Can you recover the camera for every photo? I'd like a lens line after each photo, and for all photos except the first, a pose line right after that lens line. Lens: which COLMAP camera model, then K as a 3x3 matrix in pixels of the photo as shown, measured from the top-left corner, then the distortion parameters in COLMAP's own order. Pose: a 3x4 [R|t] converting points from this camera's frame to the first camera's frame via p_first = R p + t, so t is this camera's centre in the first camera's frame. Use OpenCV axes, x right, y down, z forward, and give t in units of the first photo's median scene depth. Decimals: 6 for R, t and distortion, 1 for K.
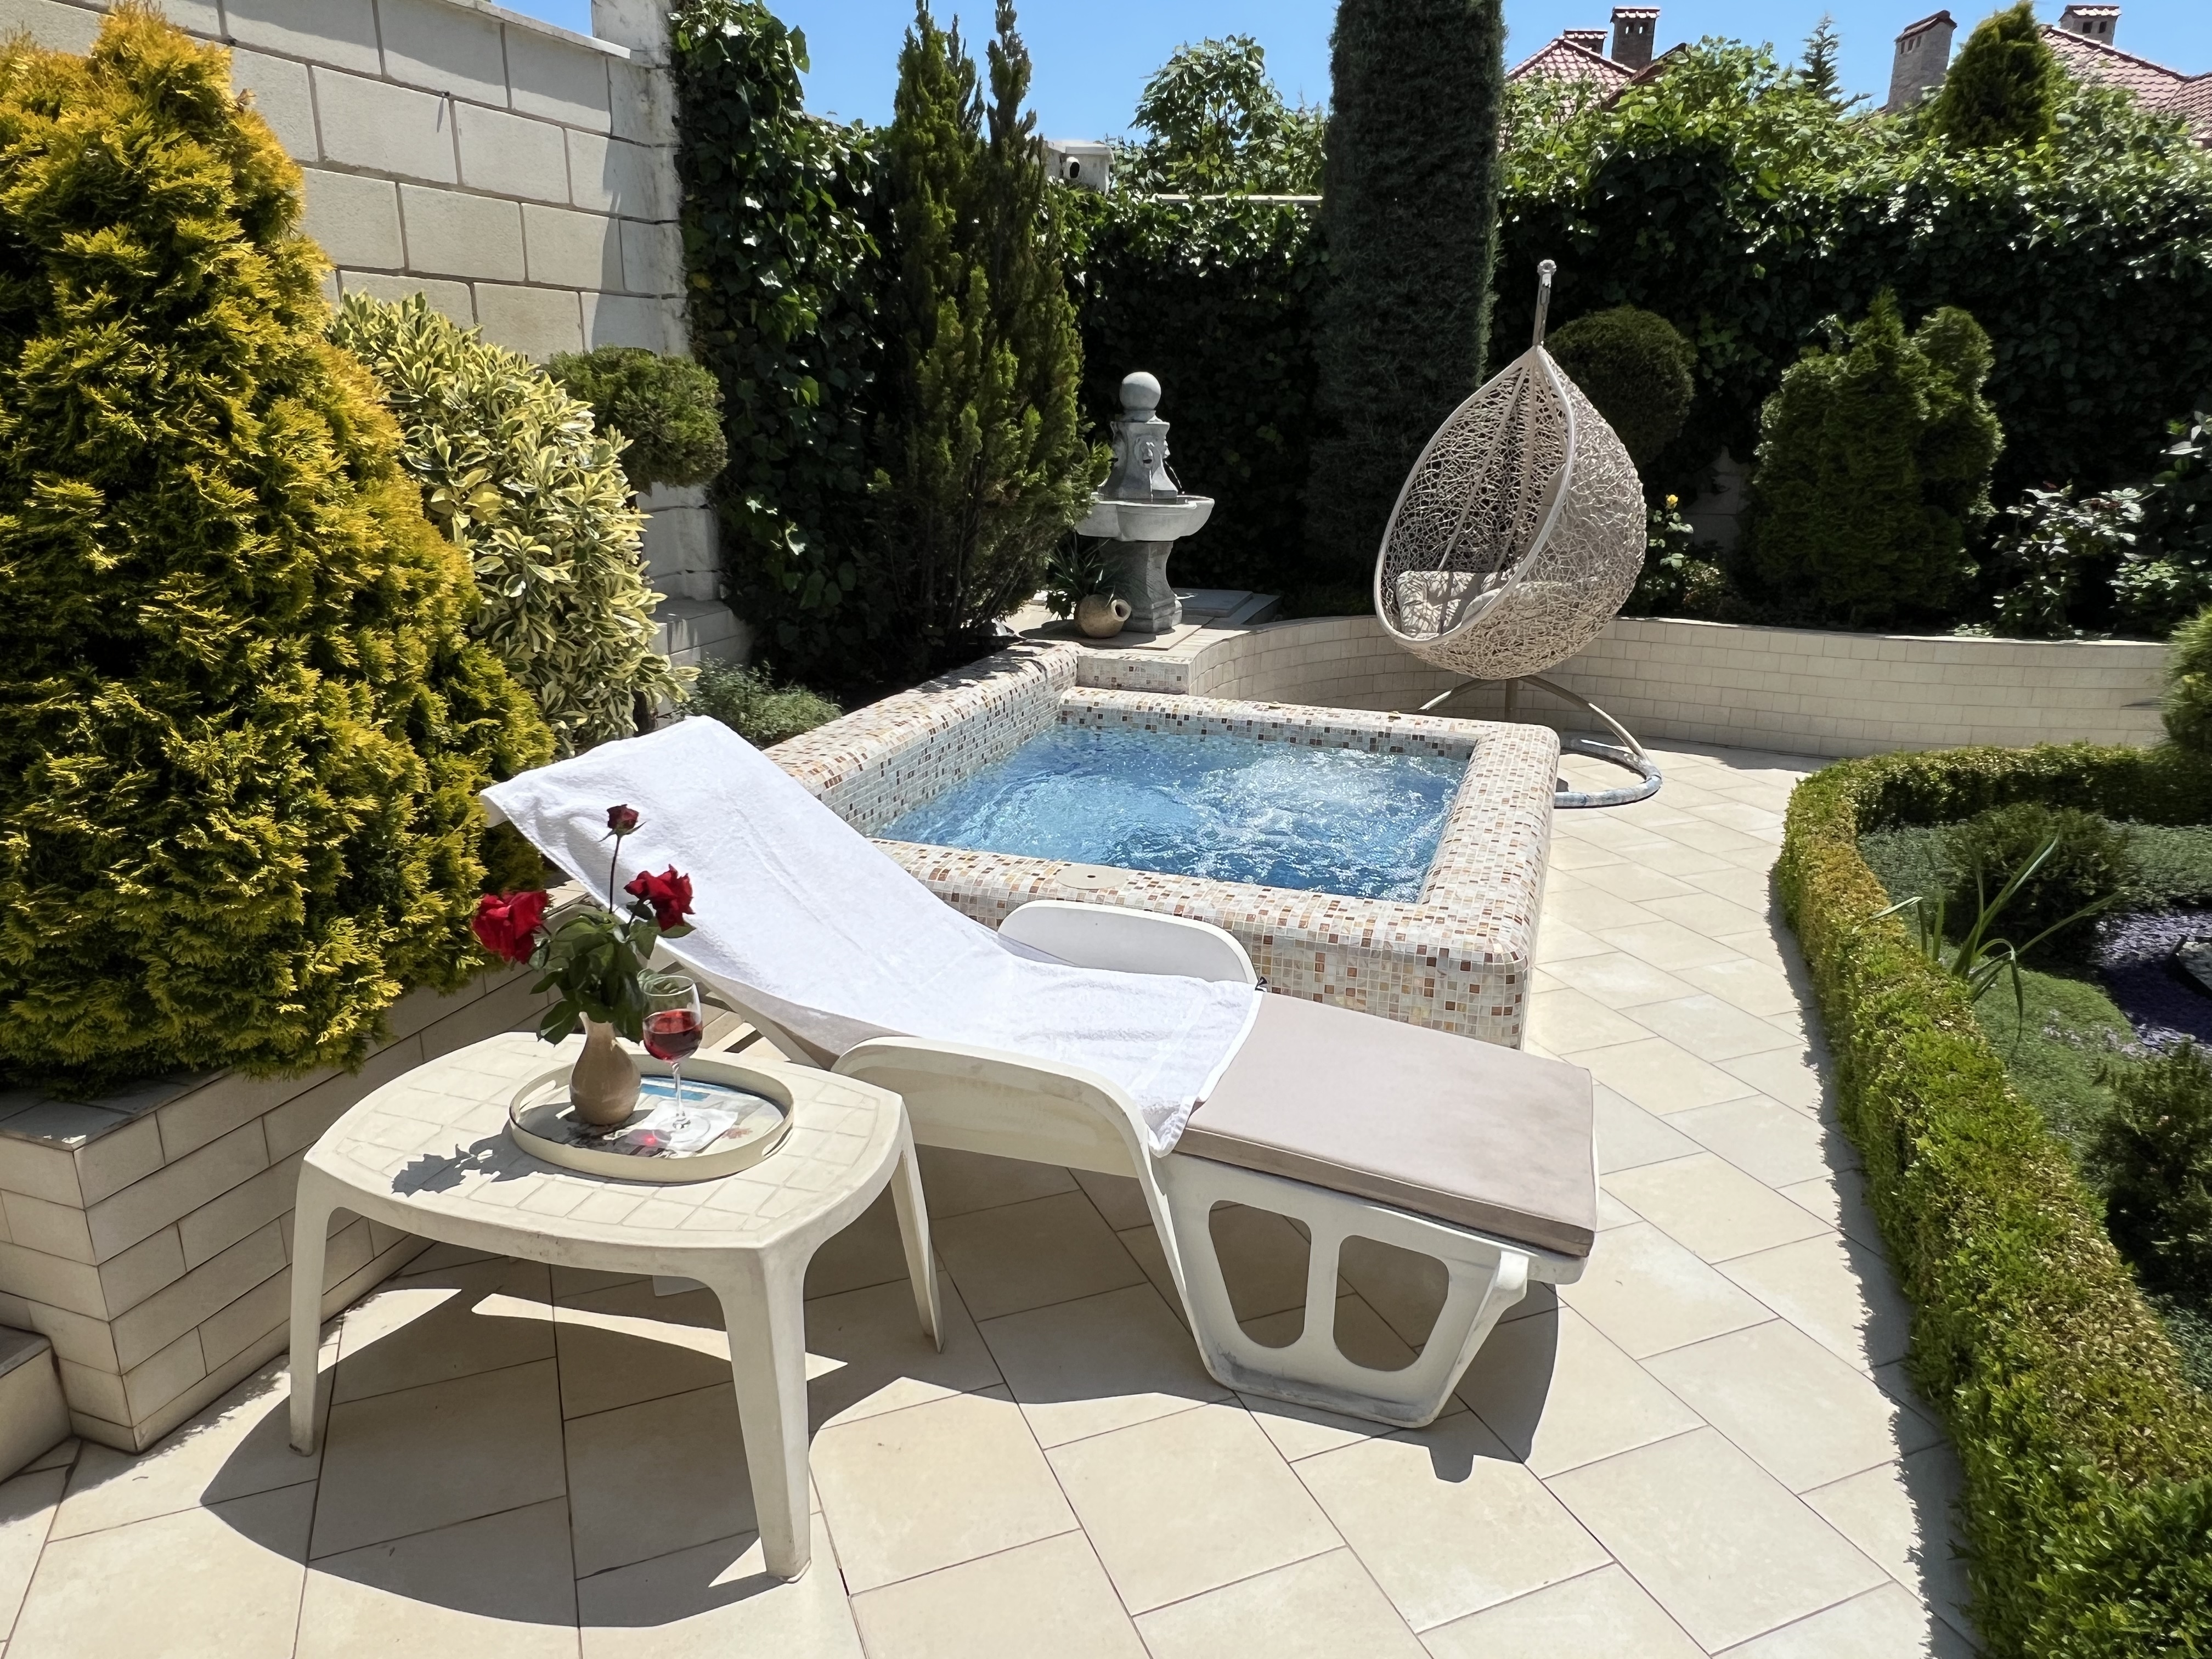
lens RADIAL K [[1408.9, 0, 1090.5], [0, 1408.9, 830.3], [0, 0, 1]] dist [-0.009394, 0.004041]
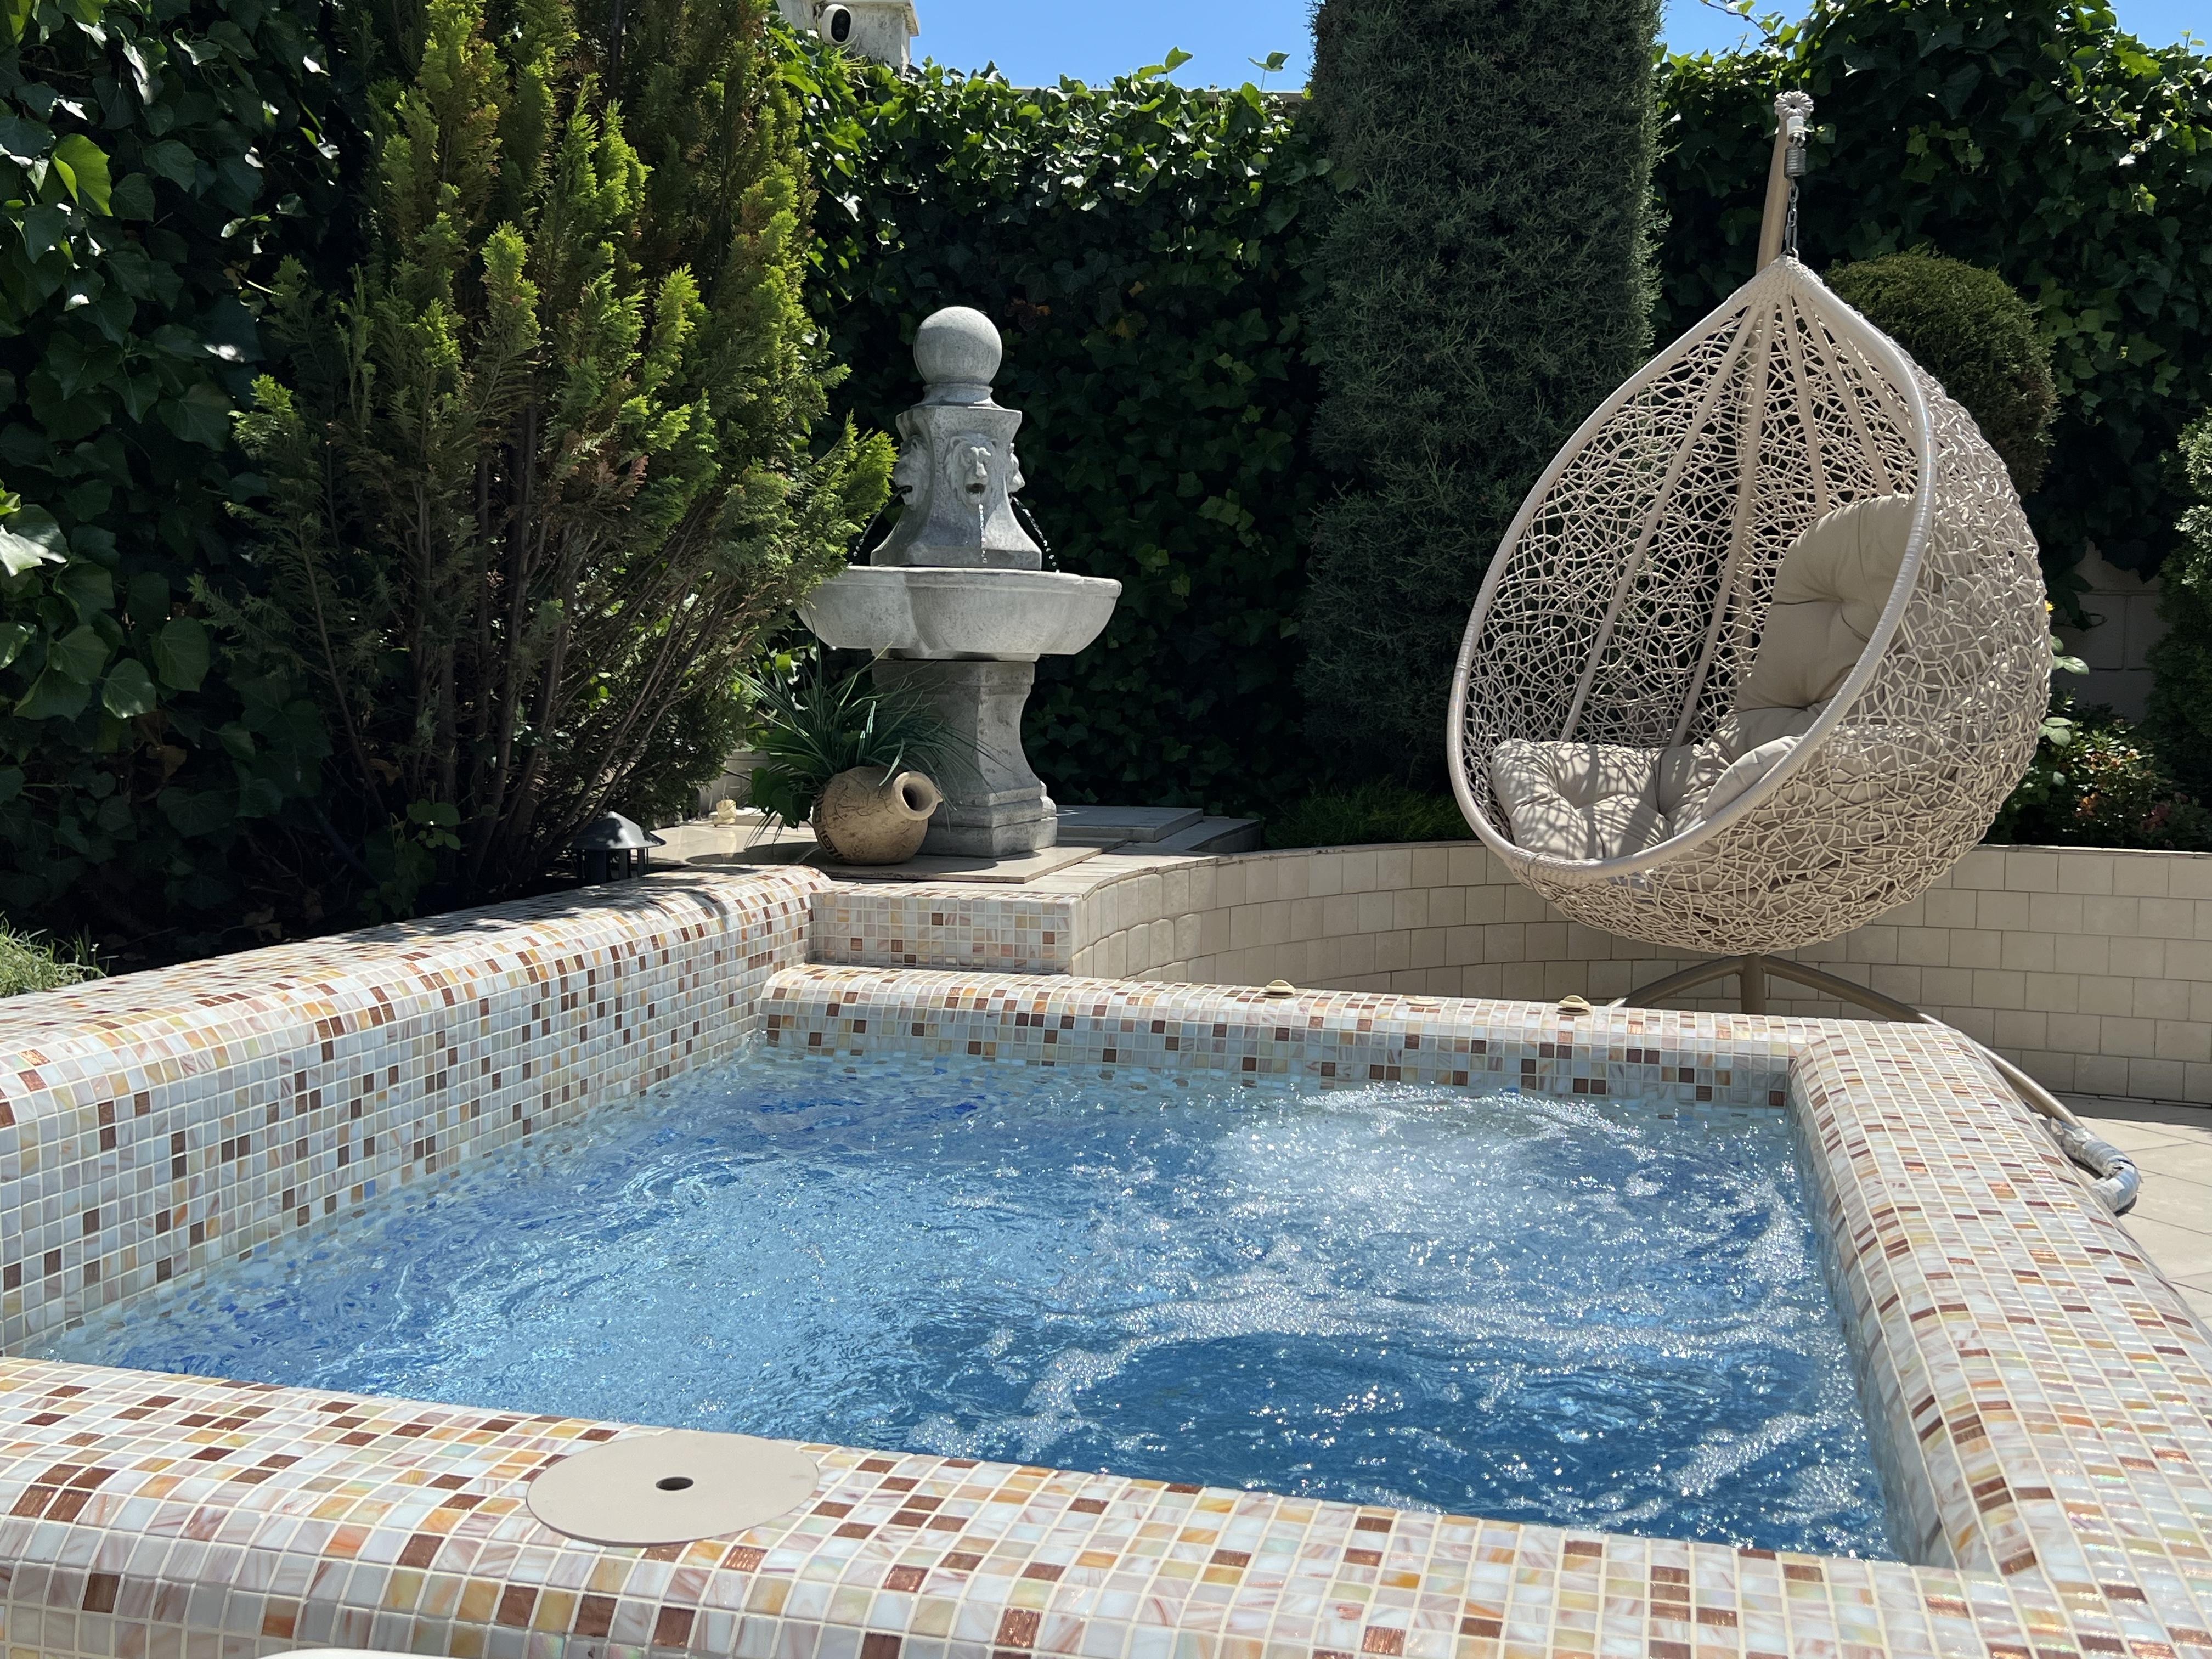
lens RADIAL K [[2118.7, 0, 1103.4], [0, 2118.7, 841.7], [0, 0, 1]] dist [0.035083, 0.000000]
pose [[0.996947, -0.004848, 0.077930, 0.029680], [0.021874, 0.975447, -0.219144, 0.003836], [-0.074954, 0.220180, 0.972575, 0.372117]]
